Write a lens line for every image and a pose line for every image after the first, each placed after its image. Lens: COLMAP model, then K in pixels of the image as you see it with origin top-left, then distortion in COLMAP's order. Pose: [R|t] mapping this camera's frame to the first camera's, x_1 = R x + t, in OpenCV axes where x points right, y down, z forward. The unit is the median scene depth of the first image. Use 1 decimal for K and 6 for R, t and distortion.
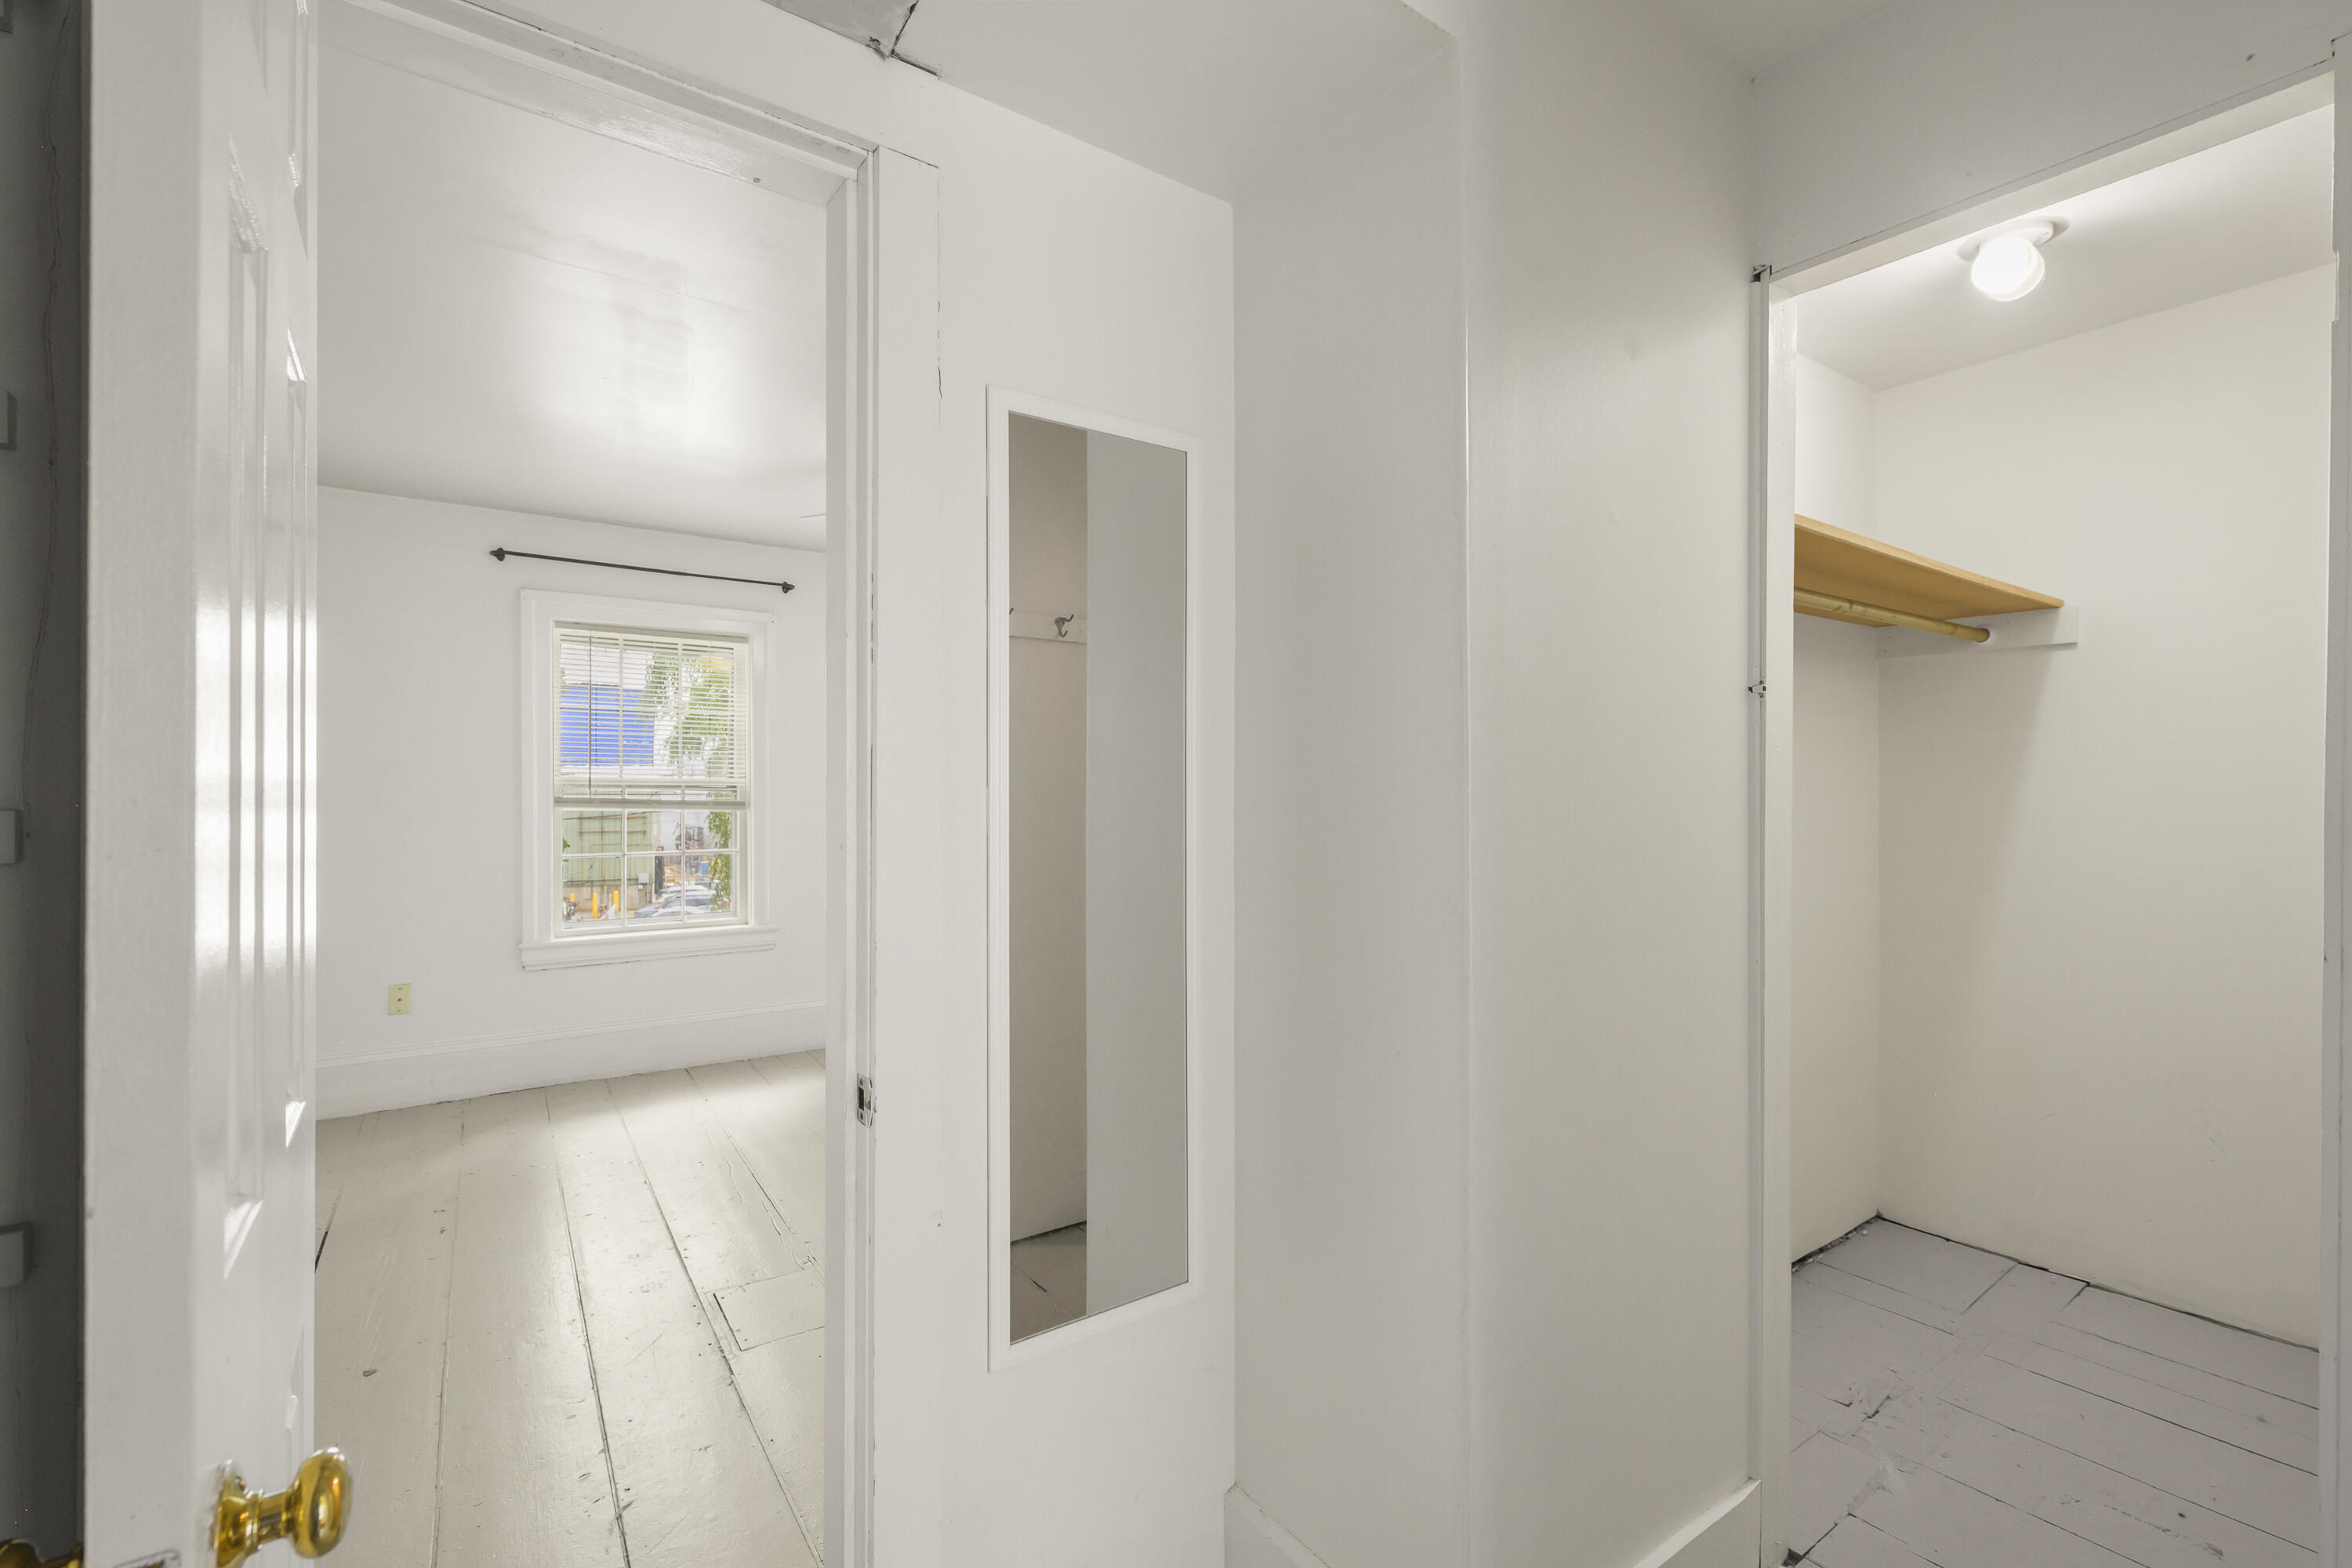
lens RADIAL K [[1054.9, 0, 1181.6], [0, 1054.9, 790.3], [0, 0, 1]] dist [0.001480, -0.001723]
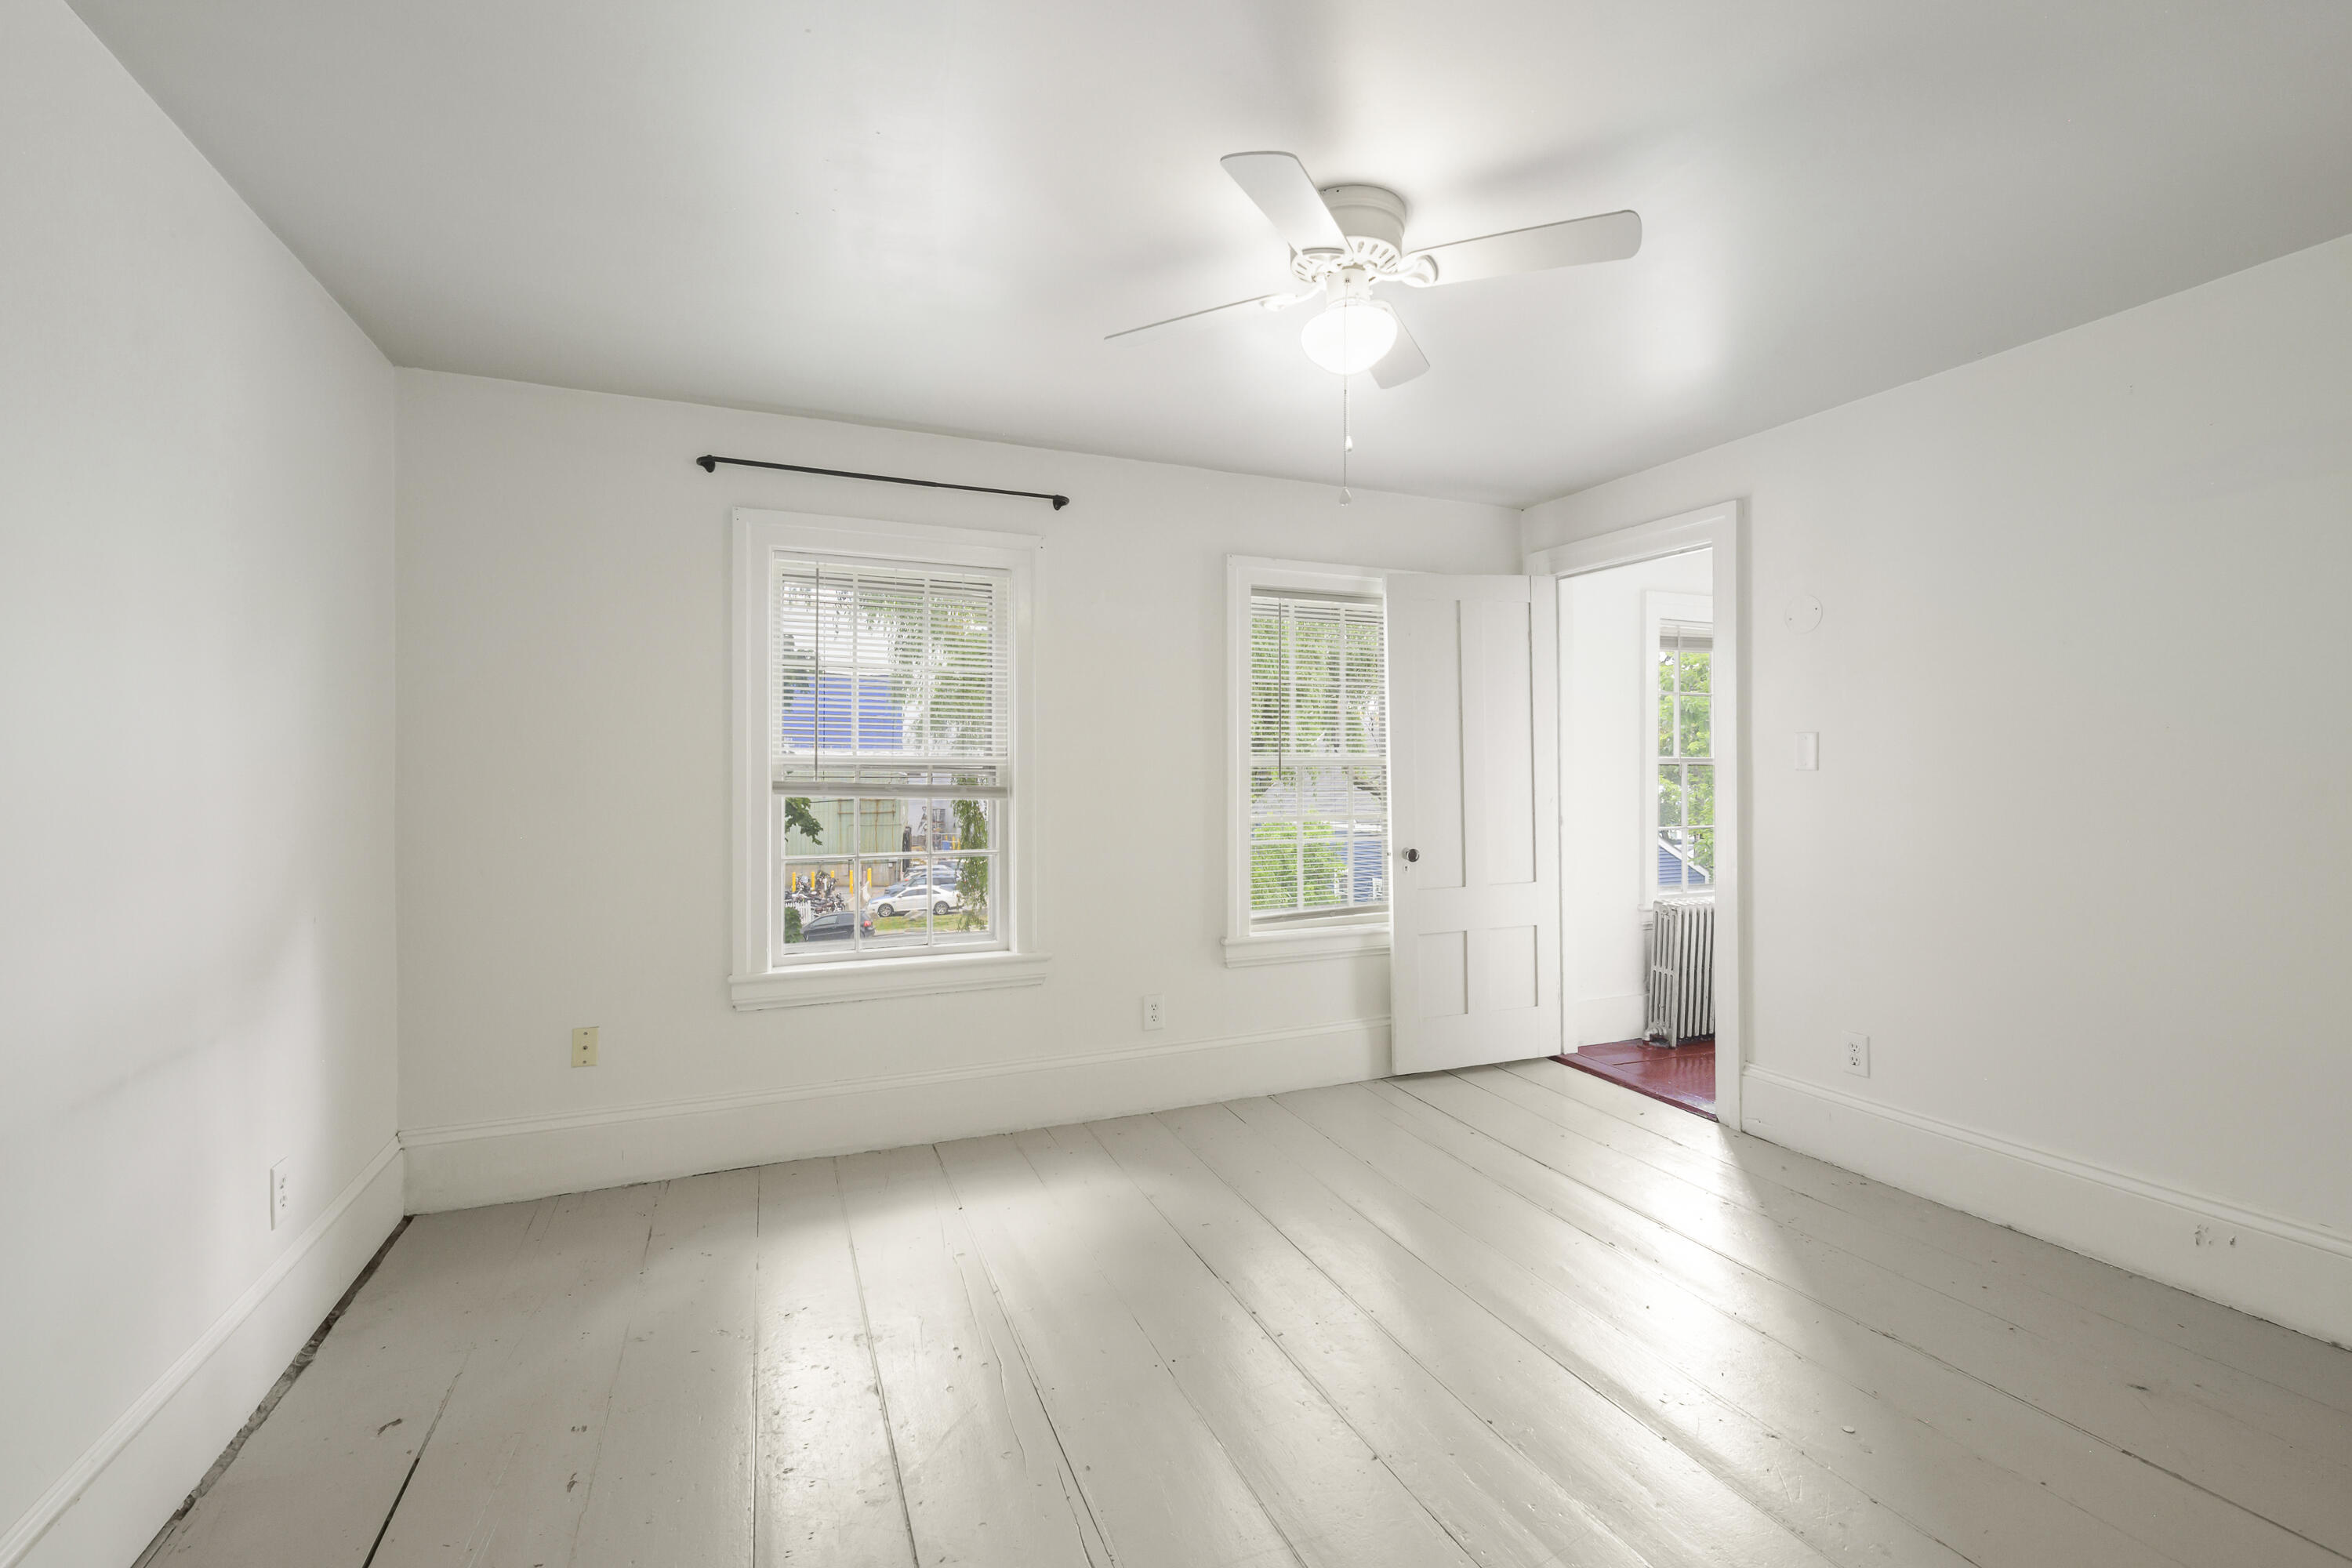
lens RADIAL K [[1017.1, 0, 1161.7], [0, 1017.1, 753.1], [0, 0, 1]] dist [-0.013231, -0.000088]
pose [[0.976919, -0.006239, -0.213520, -0.151351], [0.001962, 0.999793, -0.020236, 0.001422], [0.213602, 0.019350, 0.976729, 0.316749]]
